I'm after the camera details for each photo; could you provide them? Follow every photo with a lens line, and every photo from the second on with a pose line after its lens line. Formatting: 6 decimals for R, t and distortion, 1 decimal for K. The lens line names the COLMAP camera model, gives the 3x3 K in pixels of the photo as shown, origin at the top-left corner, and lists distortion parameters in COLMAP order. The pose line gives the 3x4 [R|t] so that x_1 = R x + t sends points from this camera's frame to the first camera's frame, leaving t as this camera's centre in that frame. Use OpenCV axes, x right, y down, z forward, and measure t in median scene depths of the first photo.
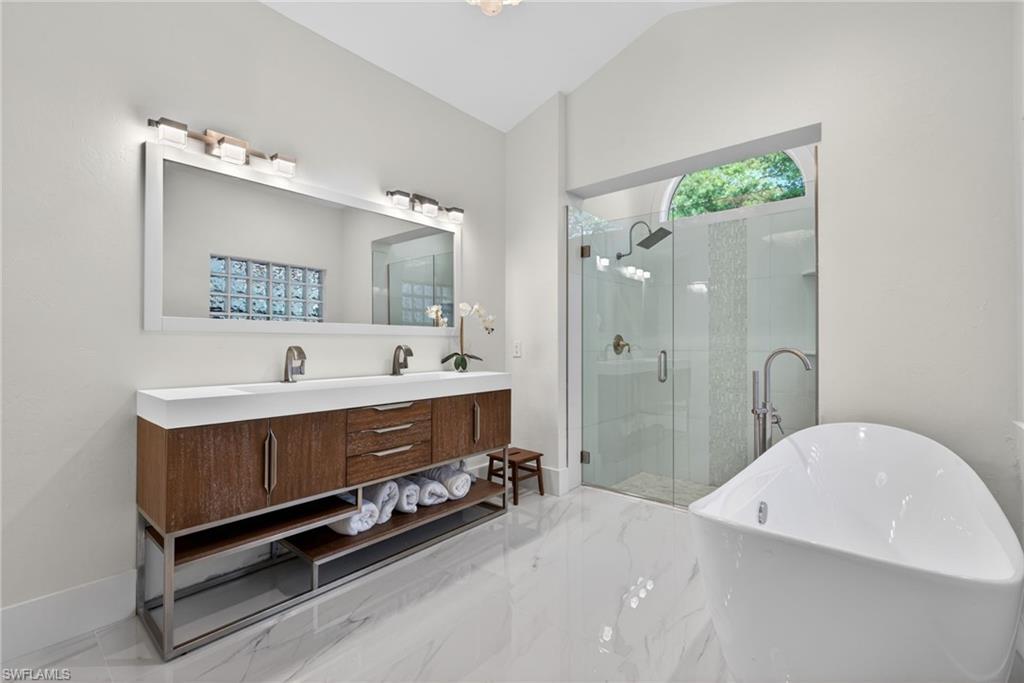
lens RADIAL K [[452.9, 0, 512.7], [0, 452.9, 338.7], [0, 0, 1]] dist [0.000256, 0.000010]
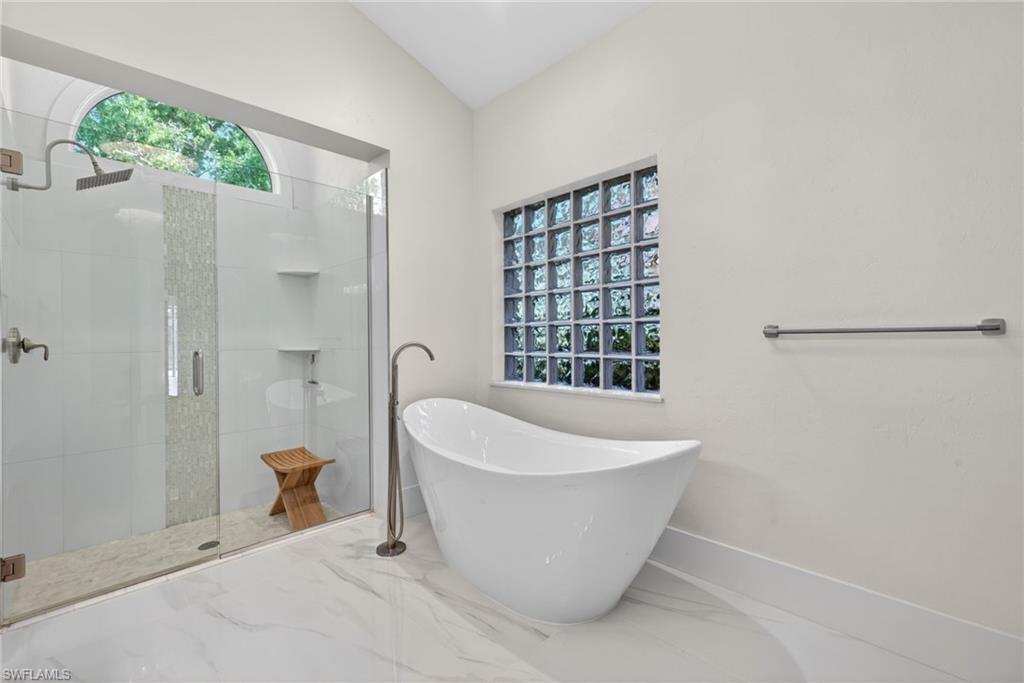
lens RADIAL K [[431.6, 0, 512.6], [0, 431.6, 341.6], [0, 0, 1]] dist [-0.000147, -0.000116]
pose [[0.073469, -0.006575, 0.997276, -0.258916], [0.005523, 0.999966, 0.006185, 0.009089], [-0.997282, 0.005053, 0.073503, 0.382343]]
